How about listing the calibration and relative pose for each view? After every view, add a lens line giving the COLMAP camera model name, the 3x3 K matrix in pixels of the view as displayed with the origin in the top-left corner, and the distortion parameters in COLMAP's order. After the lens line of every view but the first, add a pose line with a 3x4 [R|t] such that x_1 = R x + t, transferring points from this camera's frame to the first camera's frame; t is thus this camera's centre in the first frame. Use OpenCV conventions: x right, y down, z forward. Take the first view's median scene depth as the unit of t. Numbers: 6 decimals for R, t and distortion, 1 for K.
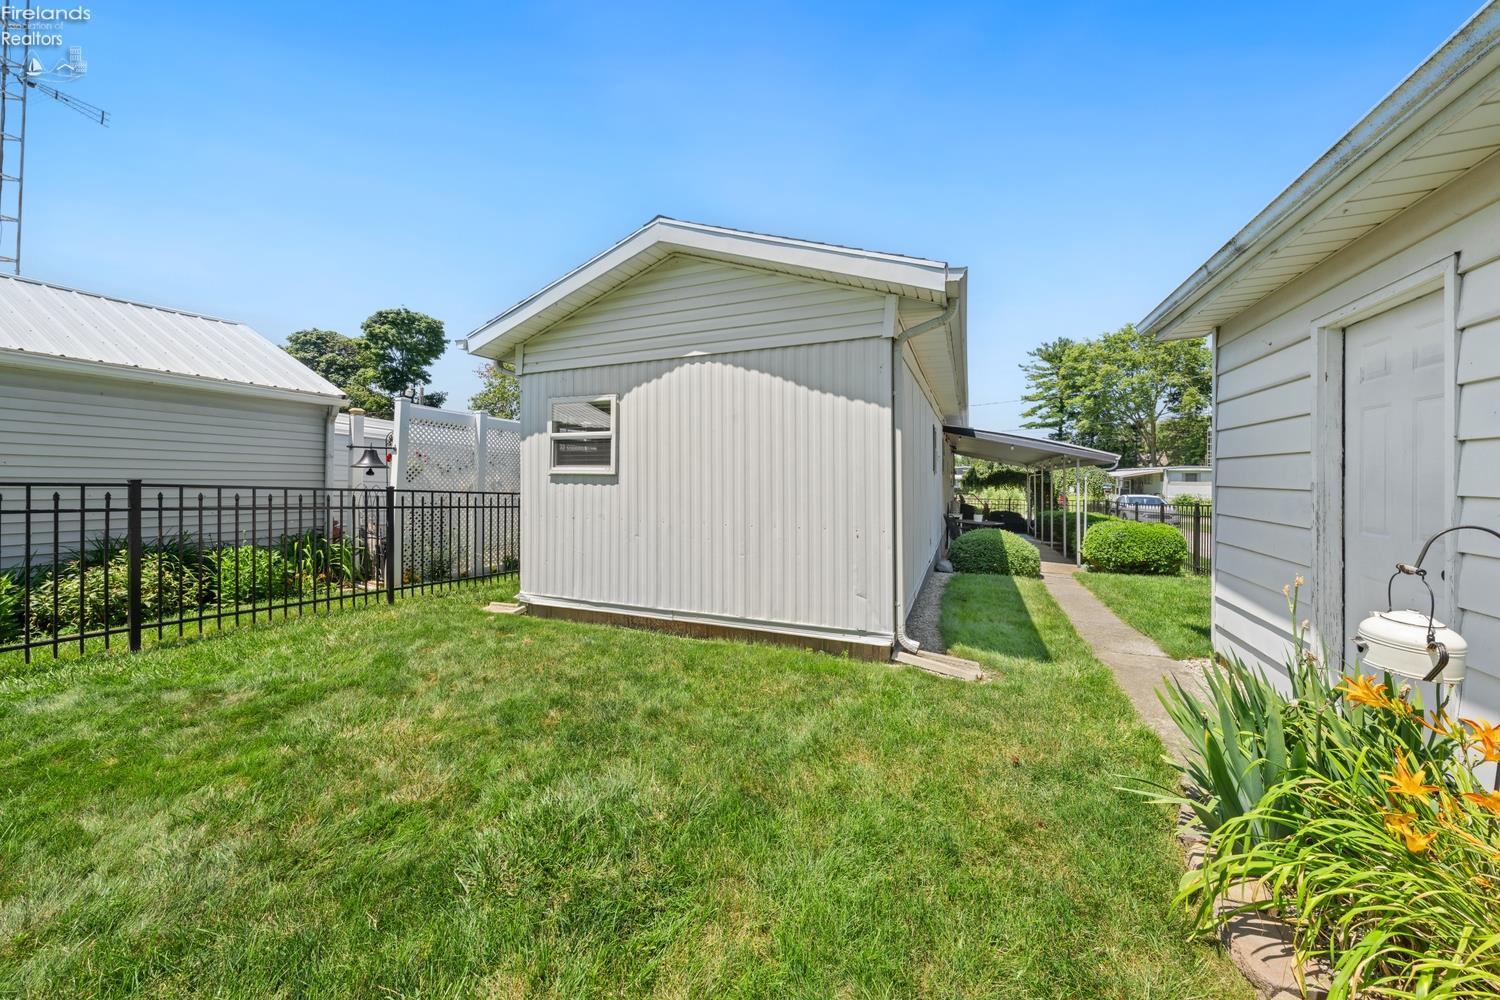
lens RADIAL K [[515.7, 0, 773.3], [0, 515.7, 474.0], [0, 0, 1]] dist [-0.005088, 0.000798]
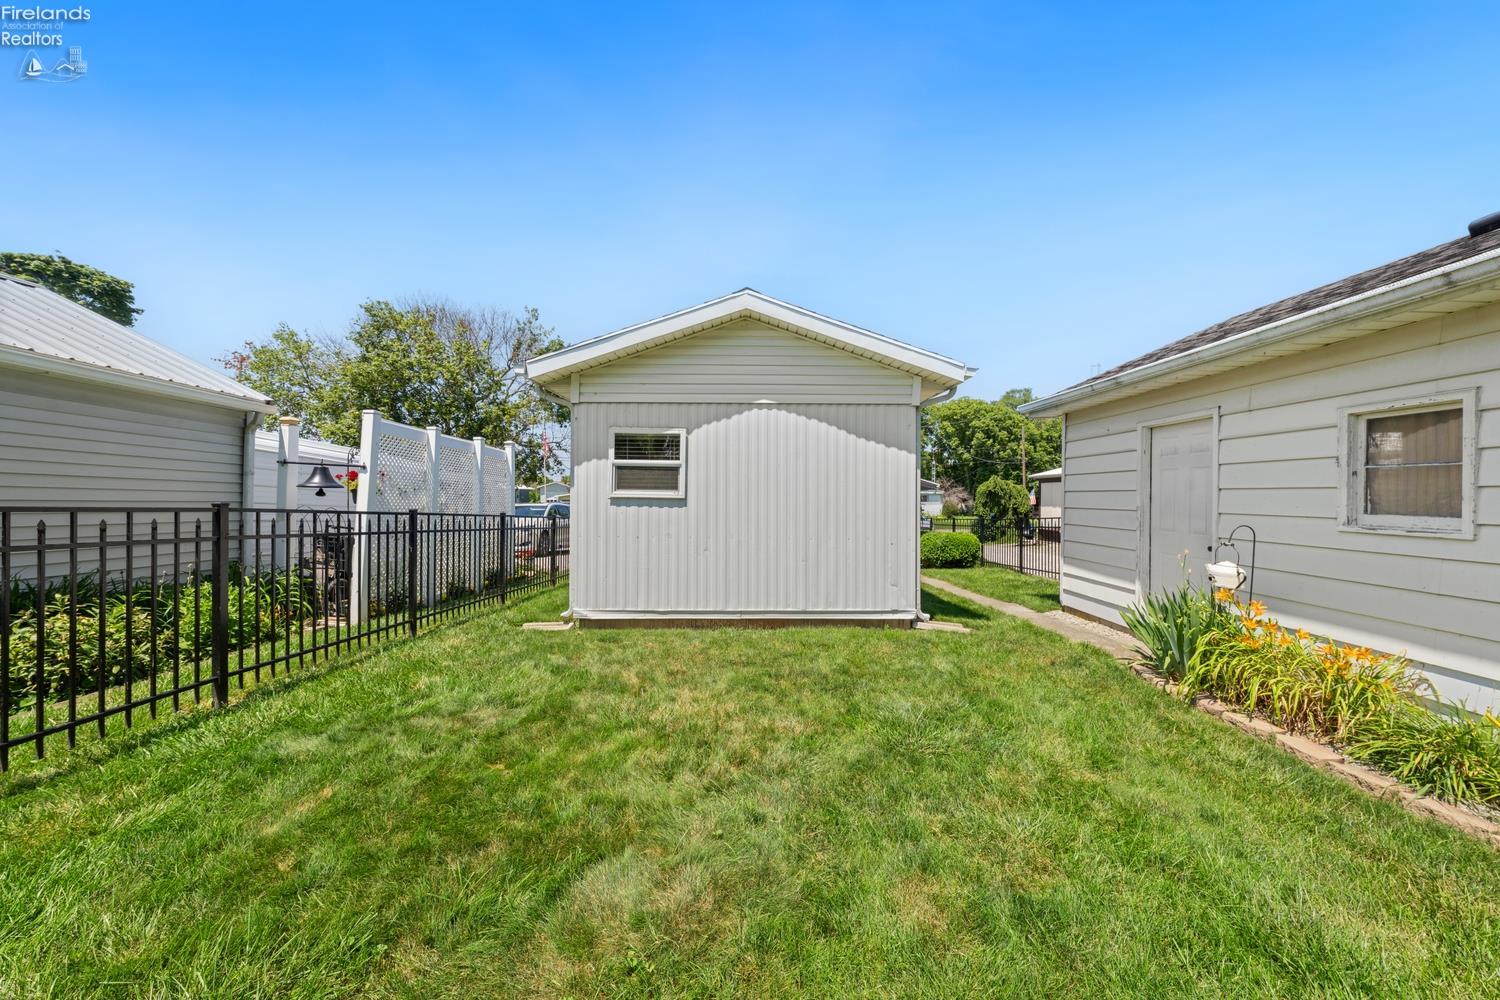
lens RADIAL K [[515.7, 0, 743.7], [0, 515.7, 492.1], [0, 0, 1]] dist [-0.005088, 0.000798]
pose [[0.917243, 0.008467, 0.398239, -0.683499], [-0.008014, 0.999964, -0.002801, -0.011459], [-0.398248, -0.000622, 0.917278, -0.118091]]
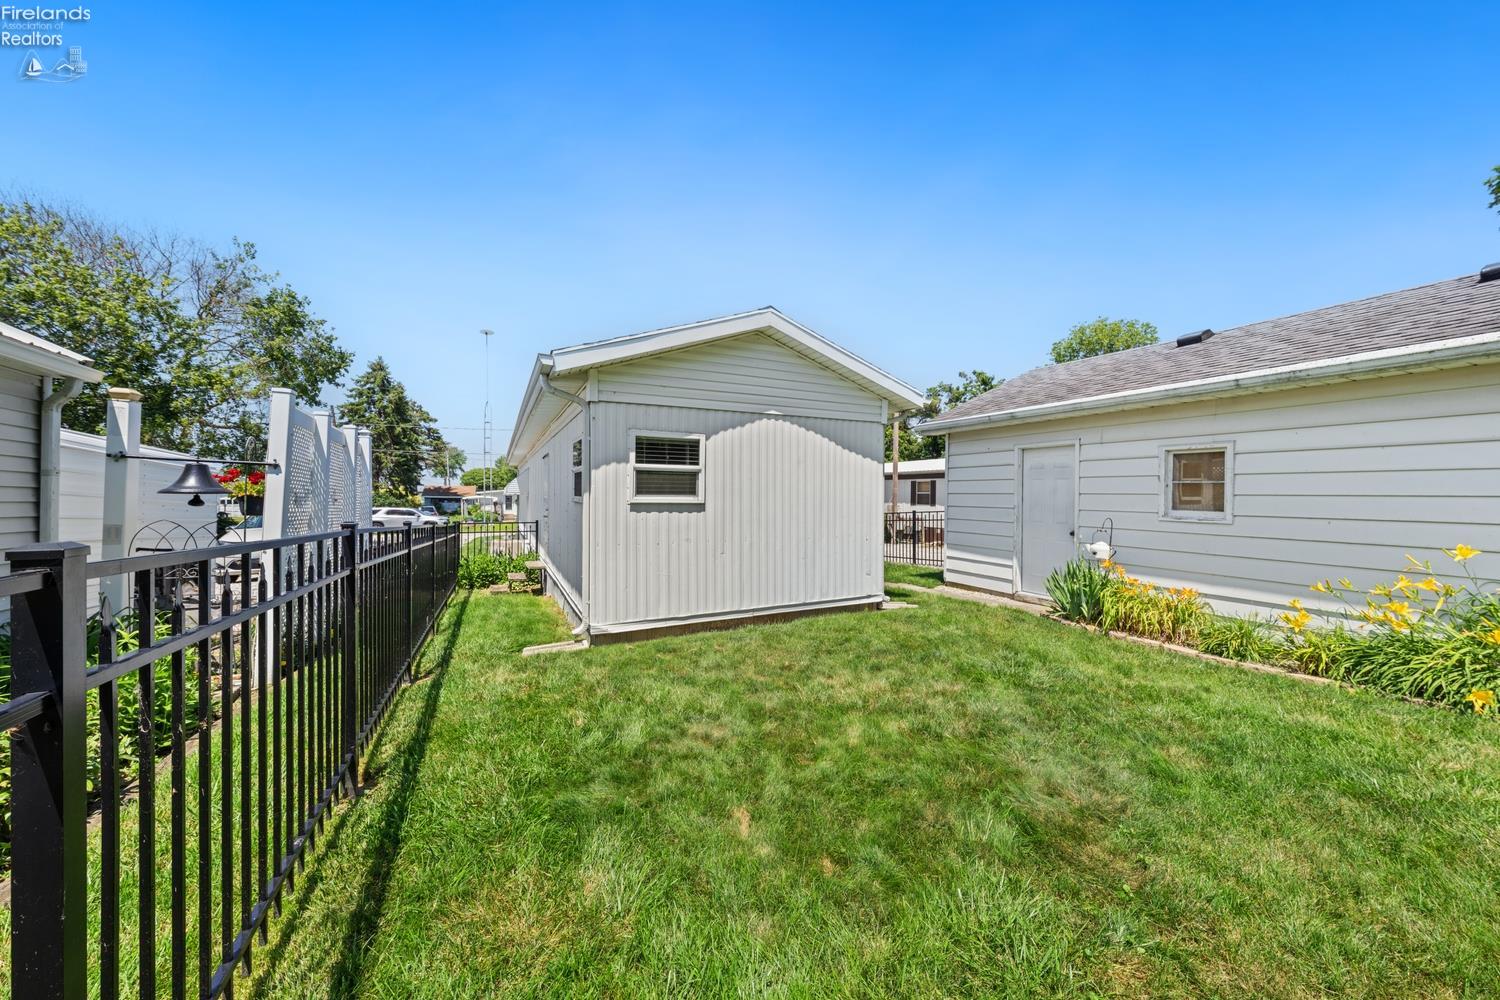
lens RADIAL K [[515.7, 0, 771.5], [0, 515.7, 494.9], [0, 0, 1]] dist [-0.005088, 0.000798]
pose [[0.652192, 0.000155, 0.758054, -1.157037], [-0.006192, 0.999968, 0.005123, -0.026593], [-0.758029, -0.008035, 0.652172, 0.129049]]
